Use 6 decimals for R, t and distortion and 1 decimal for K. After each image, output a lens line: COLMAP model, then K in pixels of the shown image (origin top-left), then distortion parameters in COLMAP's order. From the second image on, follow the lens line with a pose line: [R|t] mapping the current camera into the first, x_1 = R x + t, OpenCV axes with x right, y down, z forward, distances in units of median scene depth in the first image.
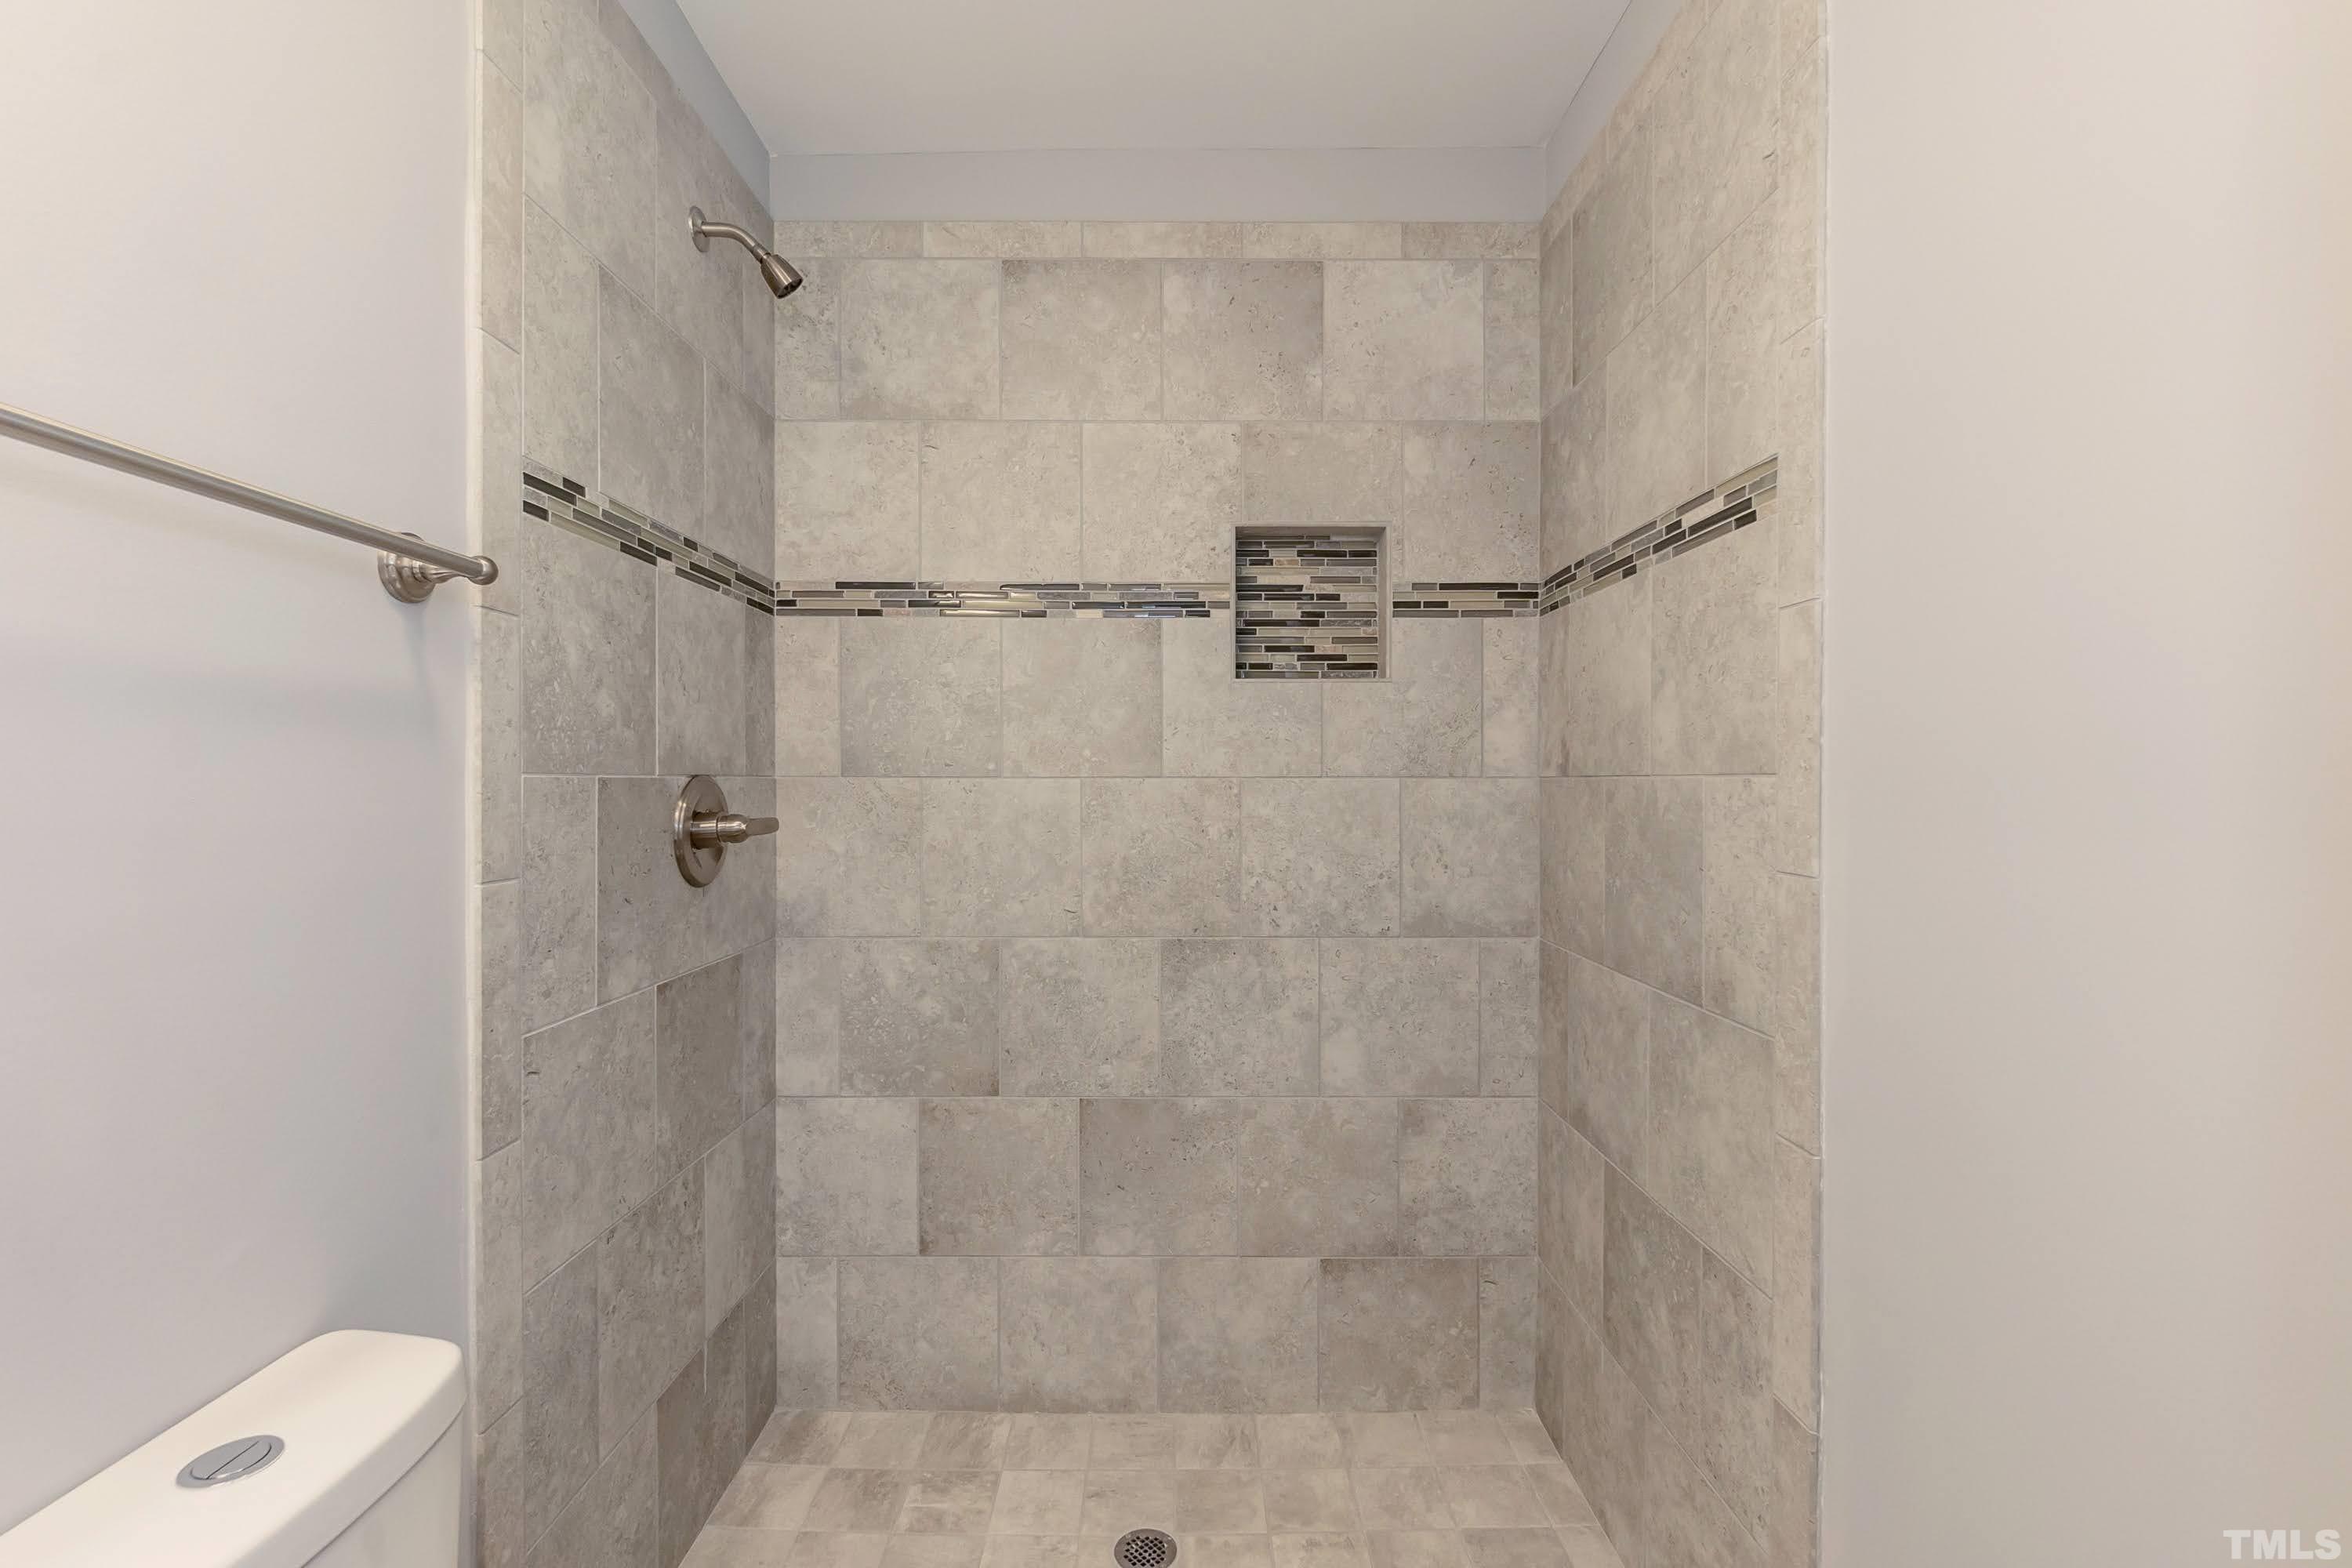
lens RADIAL K [[1007.2, 0, 1168.4], [0, 1007.2, 774.4], [0, 0, 1]] dist [-0.001887, -0.000166]
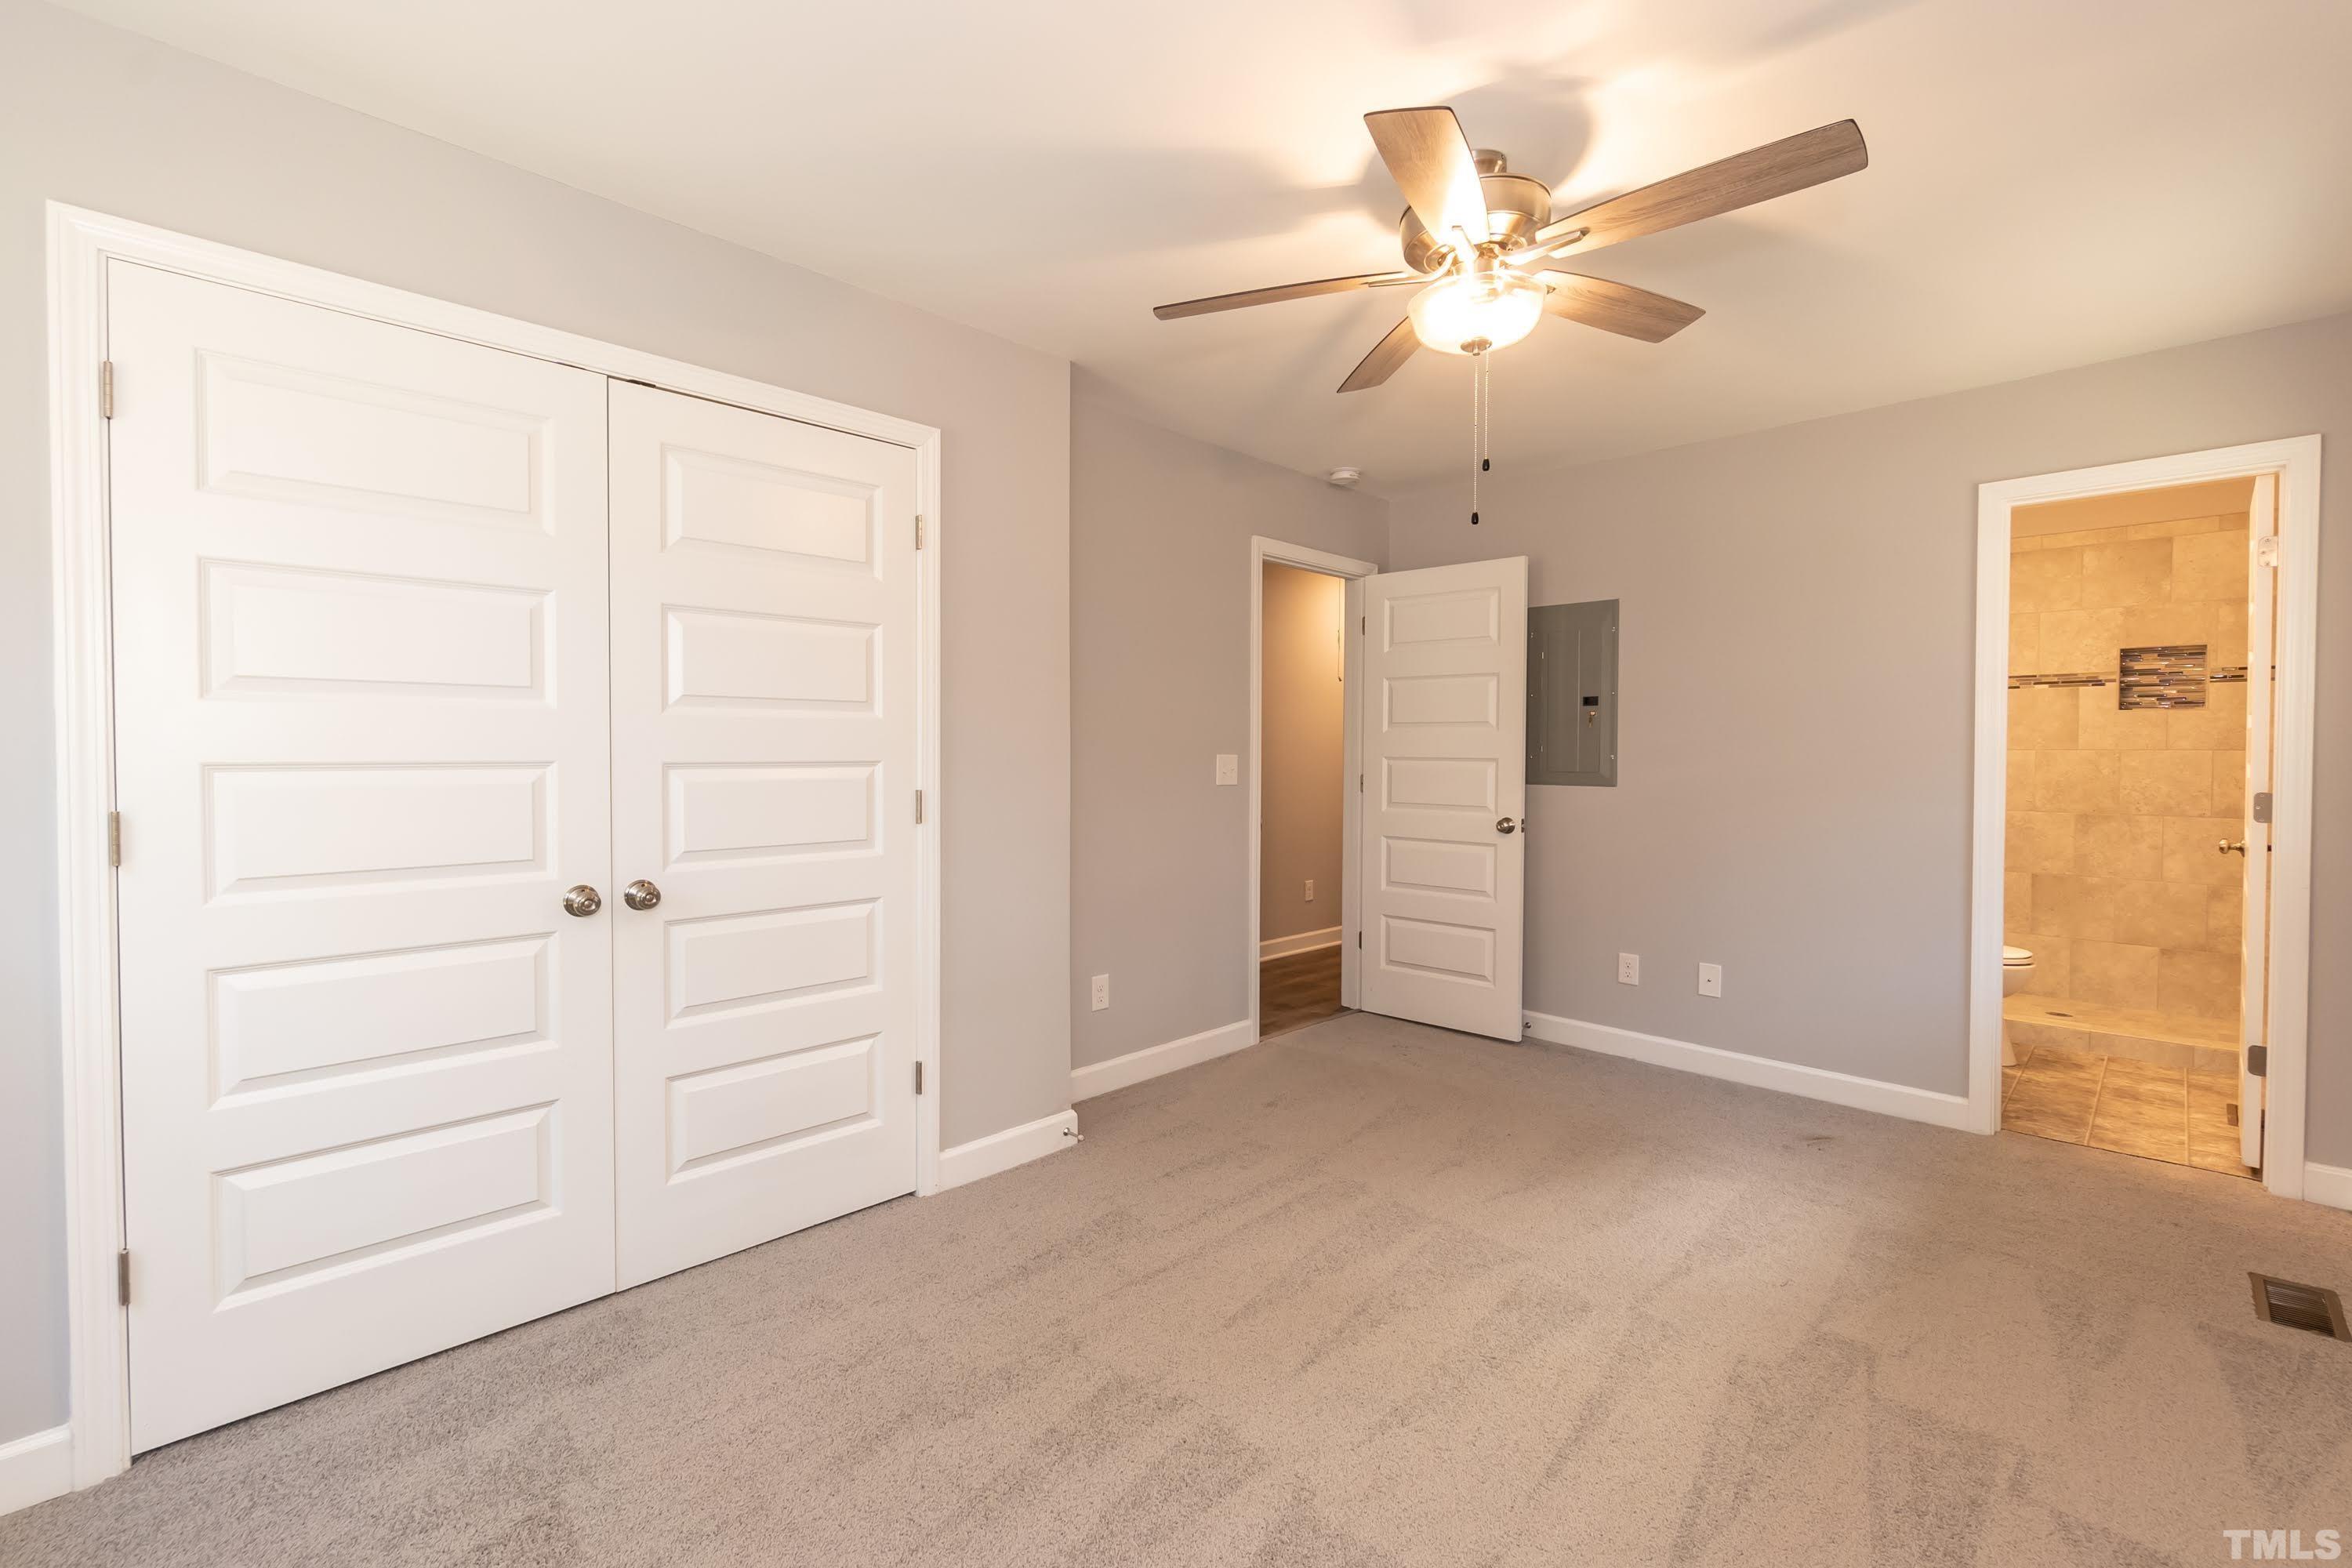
lens RADIAL K [[1007.2, 0, 1168.4], [0, 1007.2, 774.4], [0, 0, 1]] dist [-0.001887, -0.000166]
pose [[0.735226, 0.019341, -0.677546, 0.026606], [-0.006662, 0.999751, 0.021309, 0.026390], [0.677789, -0.011153, 0.735172, -2.401613]]
